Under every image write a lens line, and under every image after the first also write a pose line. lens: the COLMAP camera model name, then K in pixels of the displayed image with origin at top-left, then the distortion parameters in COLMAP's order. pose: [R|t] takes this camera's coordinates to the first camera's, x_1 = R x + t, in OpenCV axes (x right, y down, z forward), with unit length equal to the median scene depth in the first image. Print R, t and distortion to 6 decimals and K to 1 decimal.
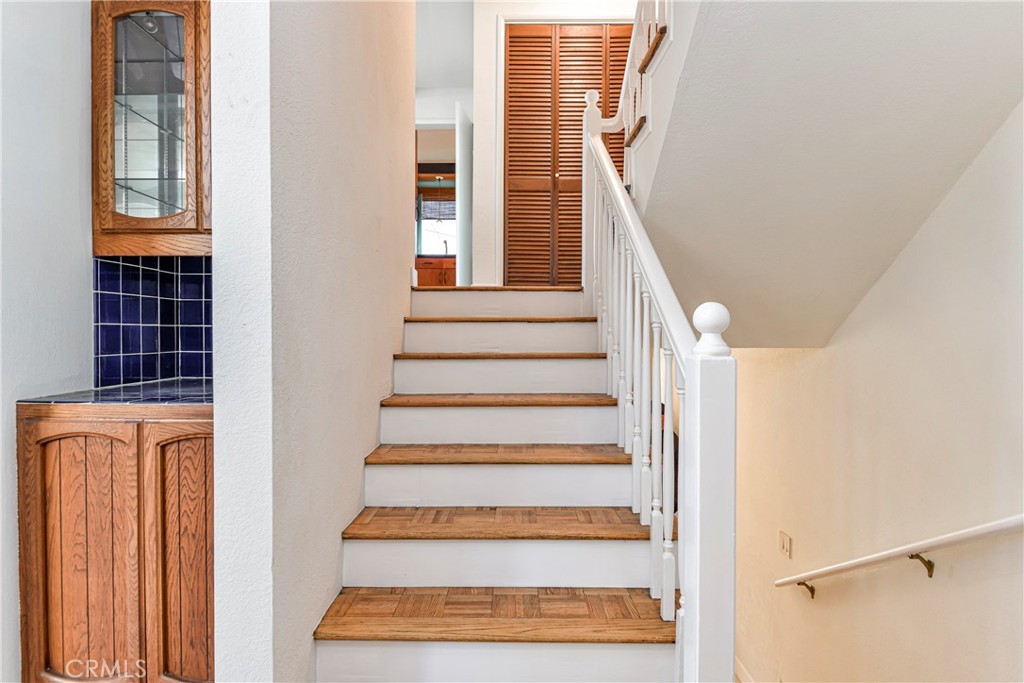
lens RADIAL K [[567.4, 0, 509.9], [0, 567.4, 334.9], [0, 0, 1]] dist [0.022914, -0.029313]
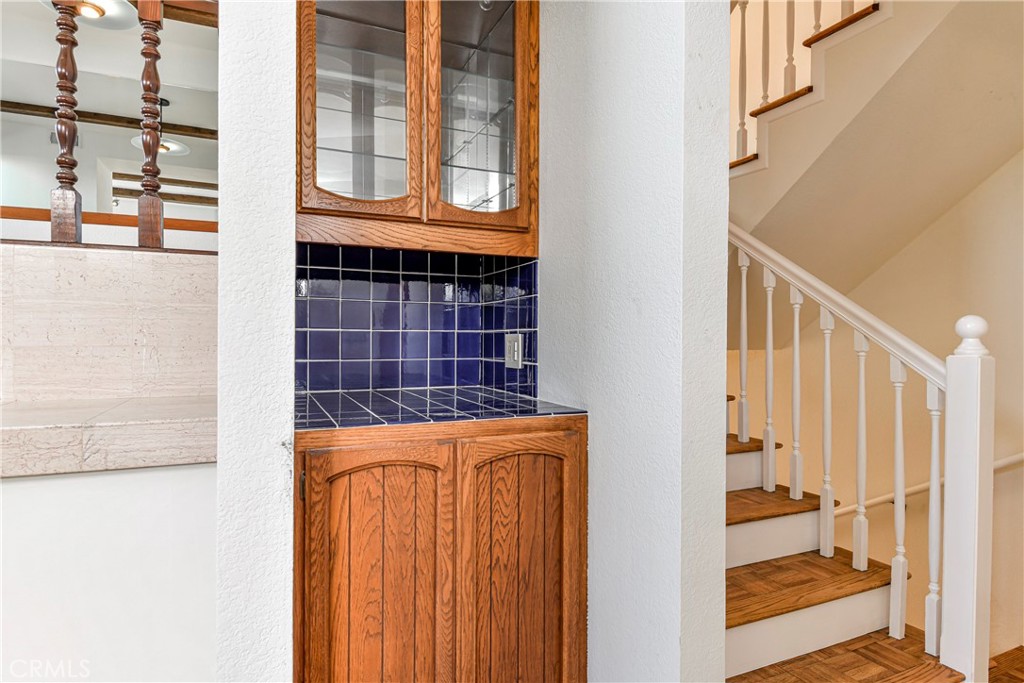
lens RADIAL K [[567.4, 0, 509.9], [0, 567.4, 334.9], [0, 0, 1]] dist [0.022914, -0.029313]
pose [[0.909283, 0.001952, 0.416174, -0.918258], [0.001424, 0.999969, -0.007802, -0.001839], [-0.416177, 0.007687, 0.909251, 0.187444]]
